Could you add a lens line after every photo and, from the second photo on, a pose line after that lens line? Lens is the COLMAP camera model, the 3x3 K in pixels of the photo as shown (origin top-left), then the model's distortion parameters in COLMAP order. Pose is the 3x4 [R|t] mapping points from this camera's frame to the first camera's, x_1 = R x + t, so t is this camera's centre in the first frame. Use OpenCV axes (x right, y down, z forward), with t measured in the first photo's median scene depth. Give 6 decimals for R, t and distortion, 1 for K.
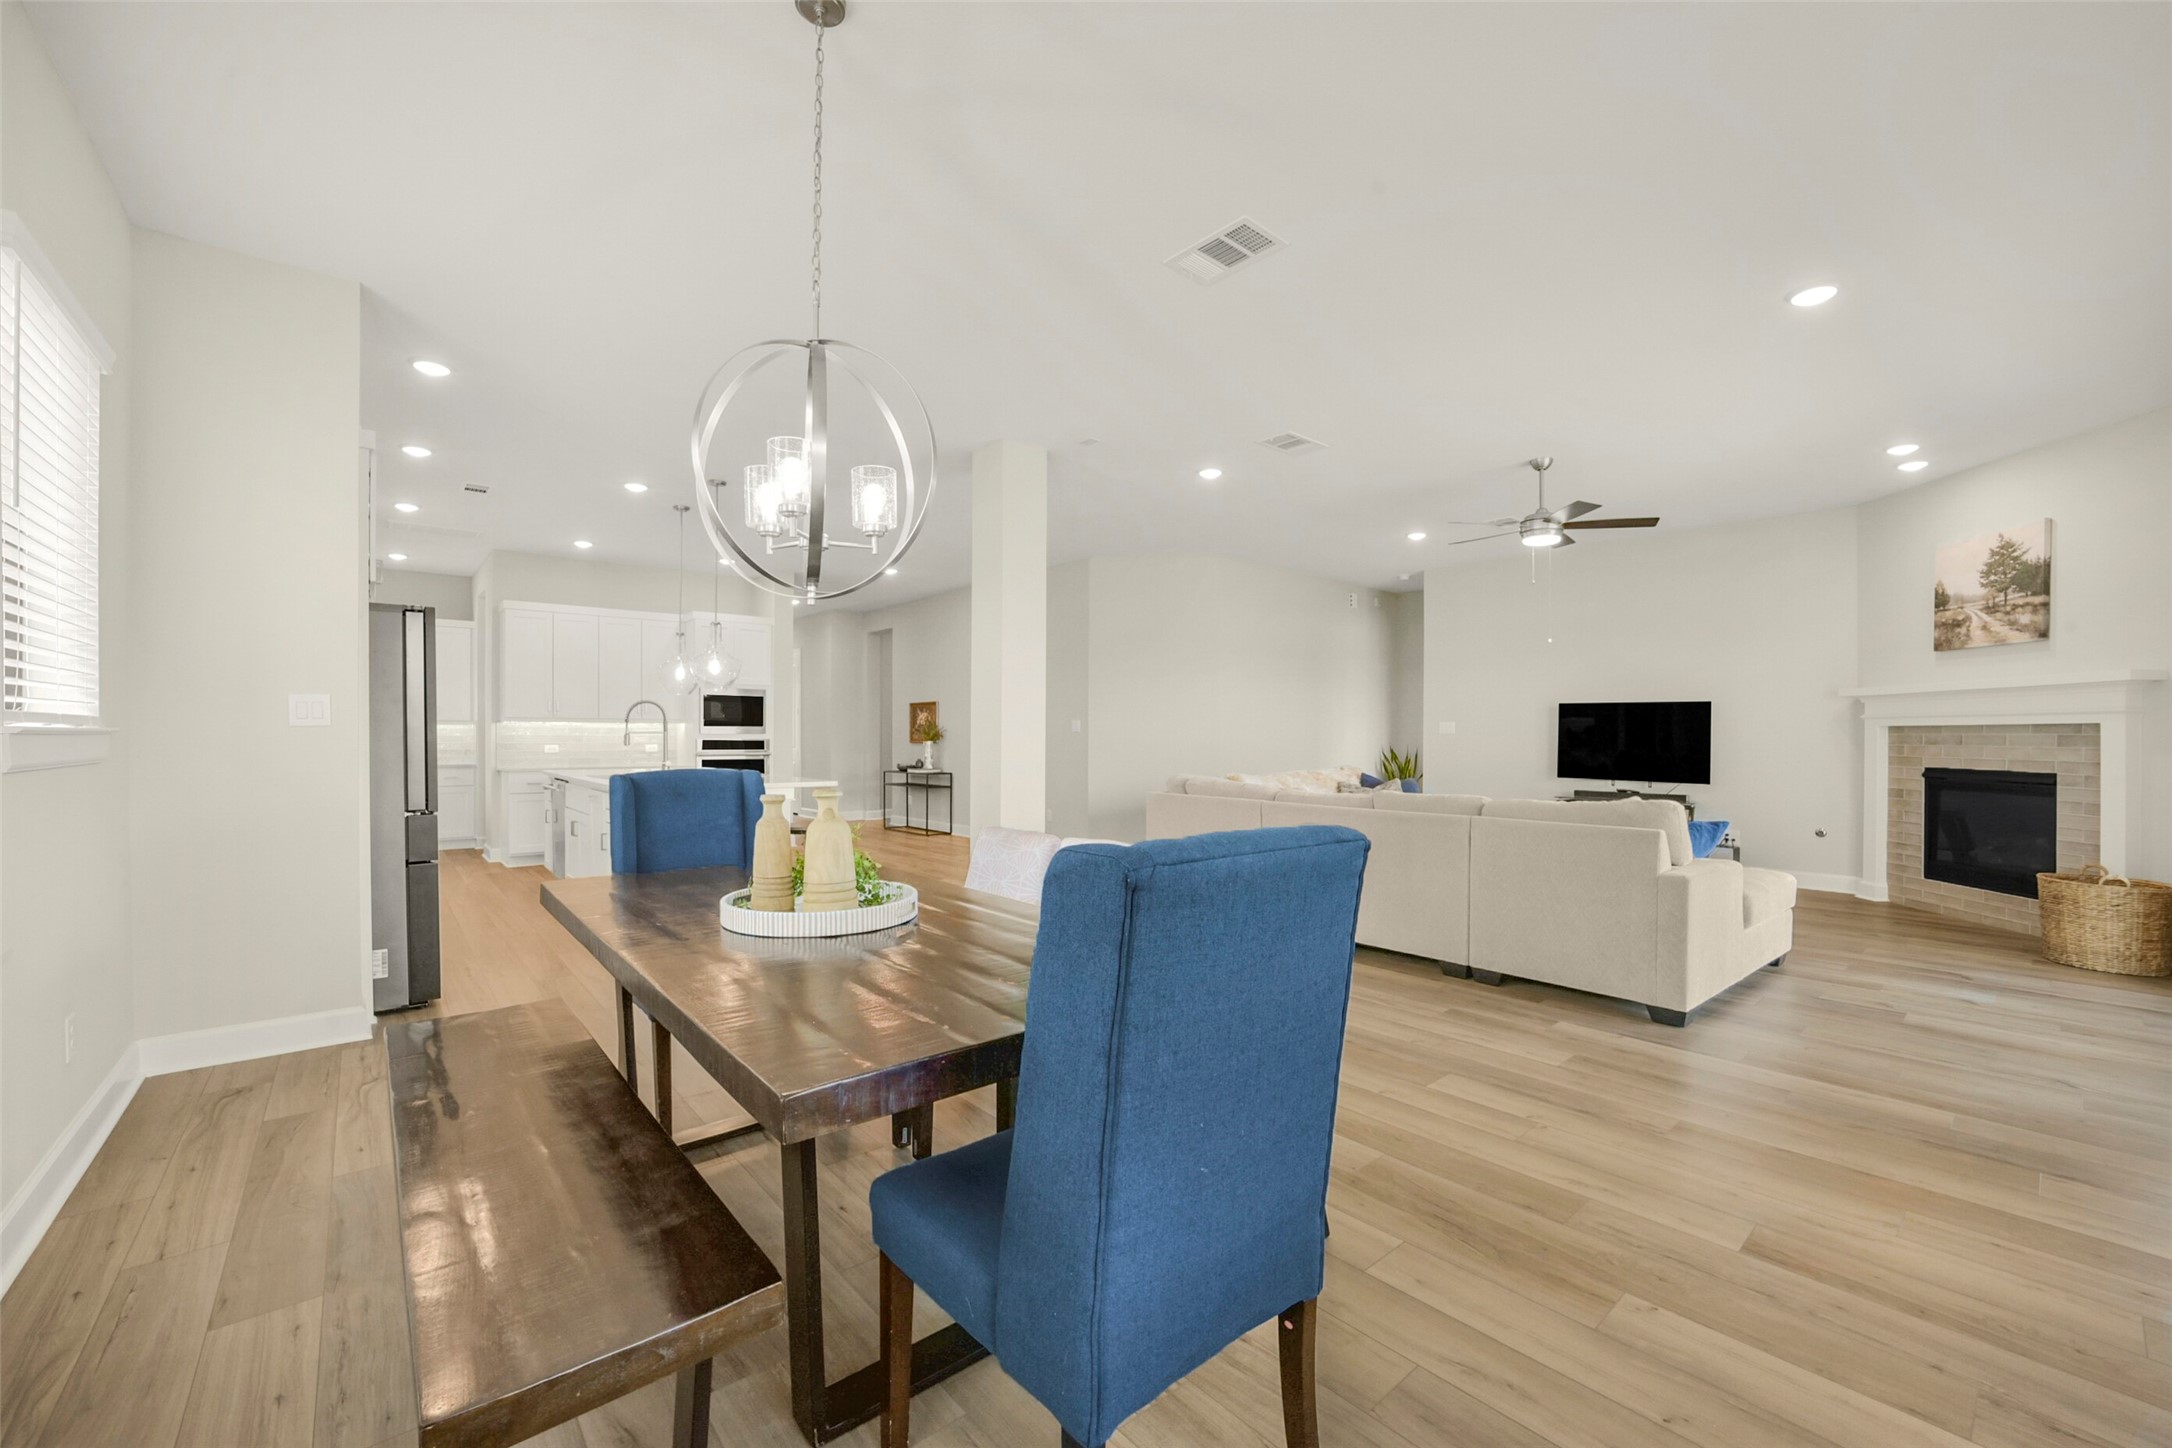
lens RADIAL K [[865.9, 0, 1085.4], [0, 865.9, 734.0], [0, 0, 1]] dist [-0.033245, 0.006575]
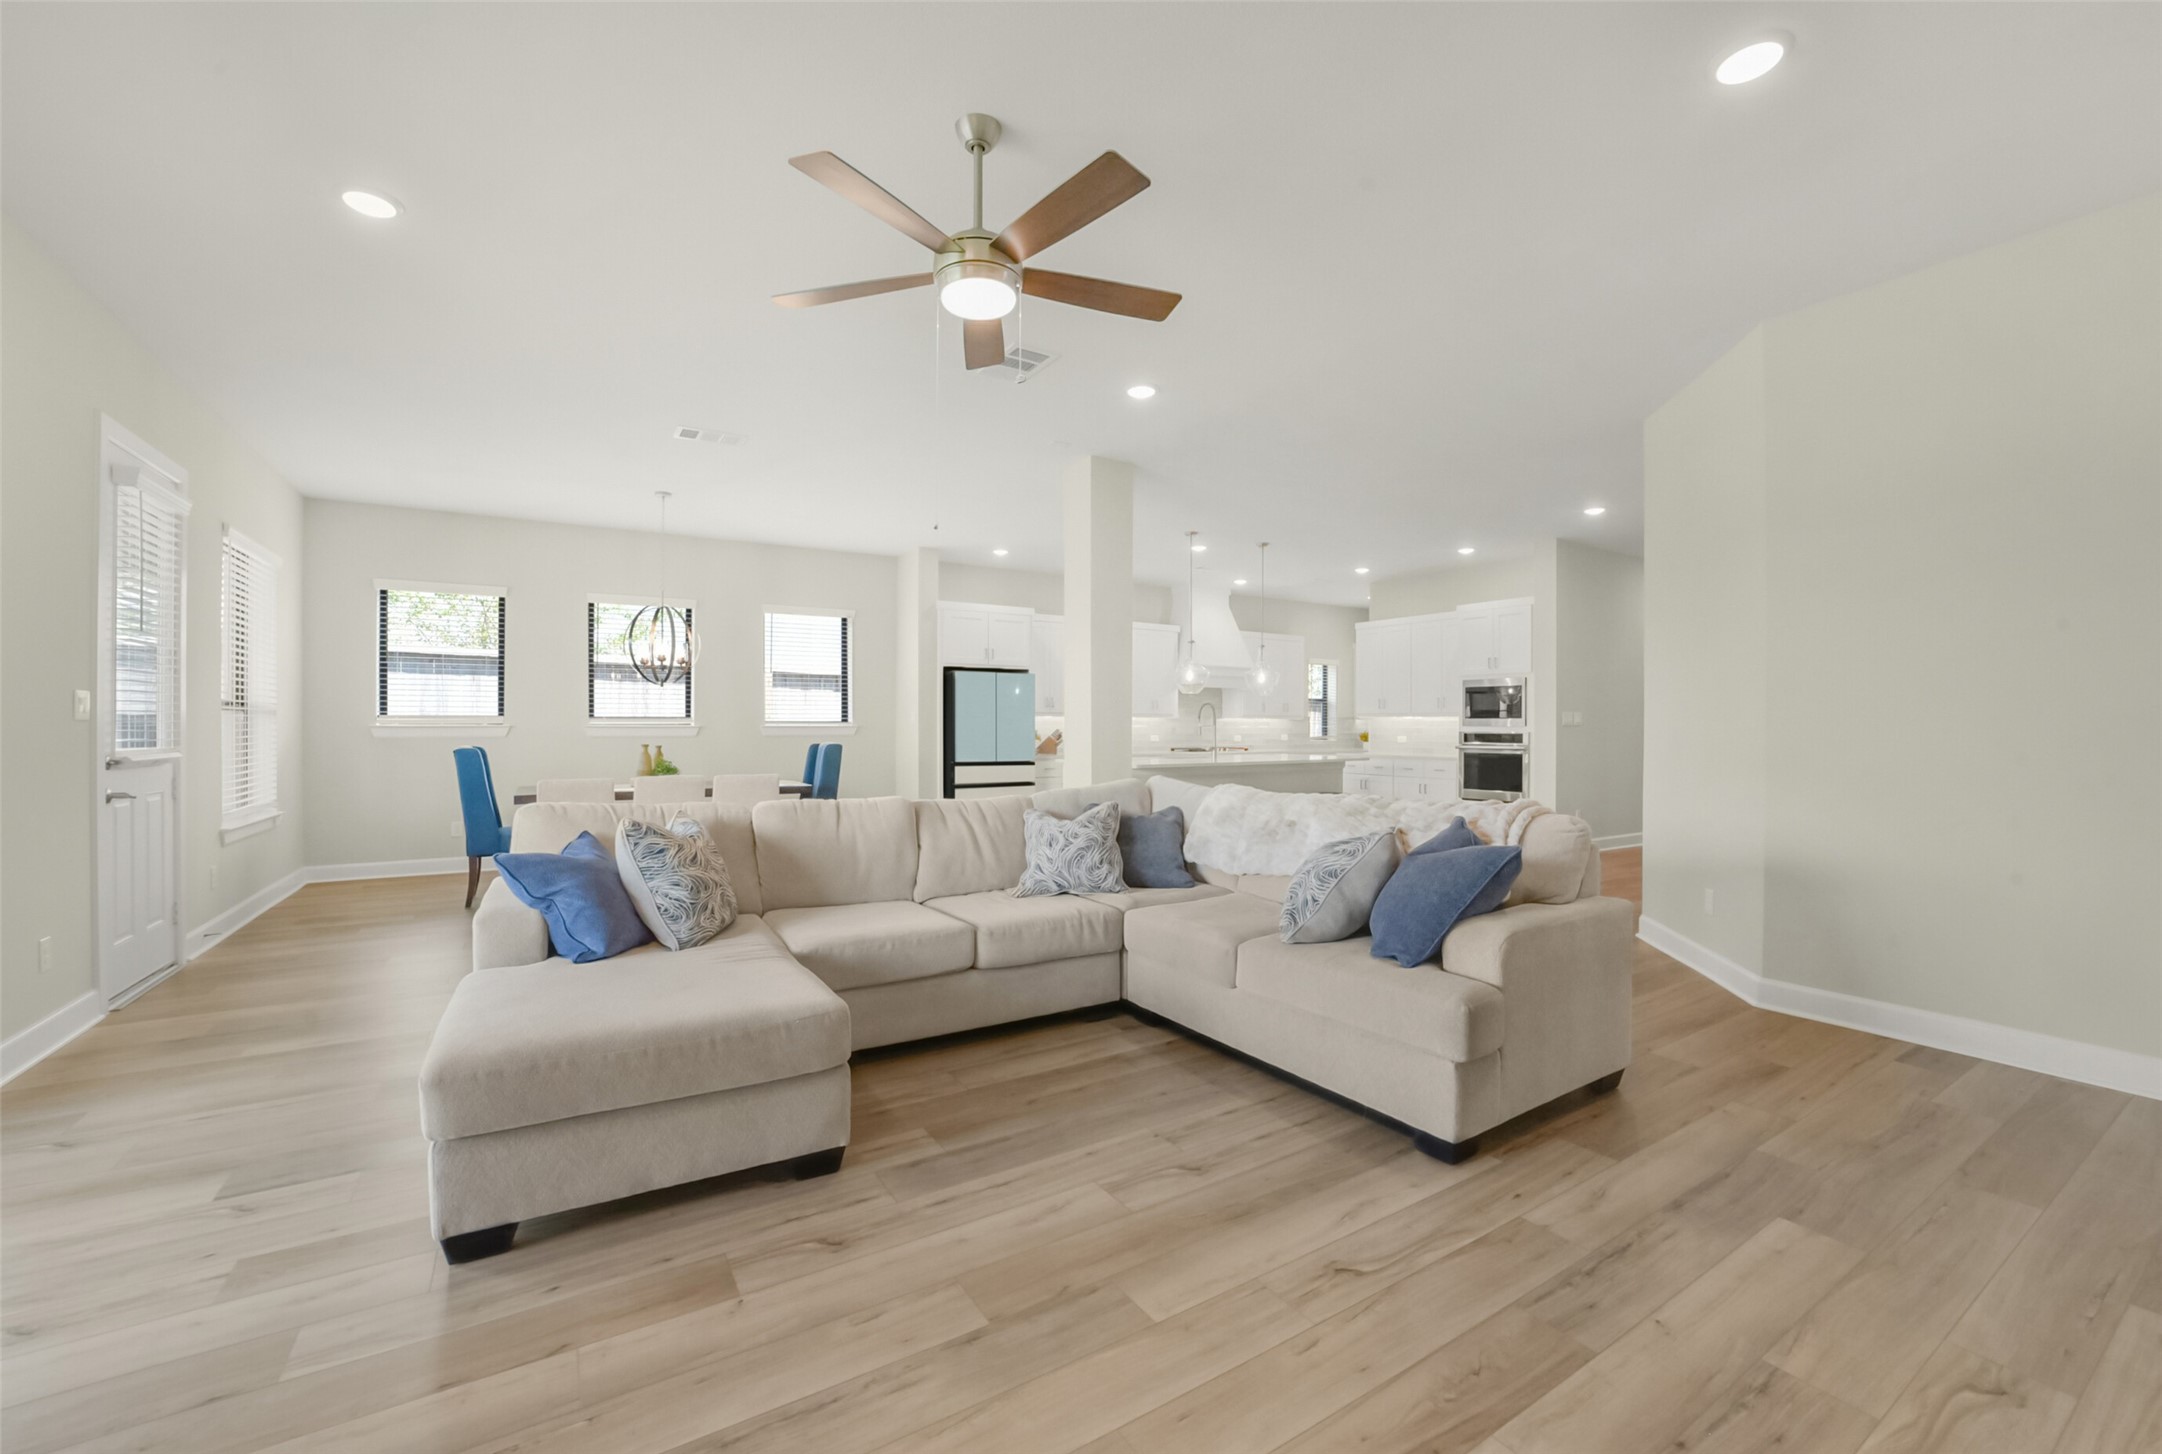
lens RADIAL K [[861.9, 0, 1084.1], [0, 861.9, 733.4], [0, 0, 1]] dist [-0.033245, 0.006575]
pose [[-0.146707, 0.006549, -0.989158, 0.907760], [0.001063, 0.999979, 0.006463, 0.001767], [0.989179, -0.000103, -0.146711, 1.051384]]
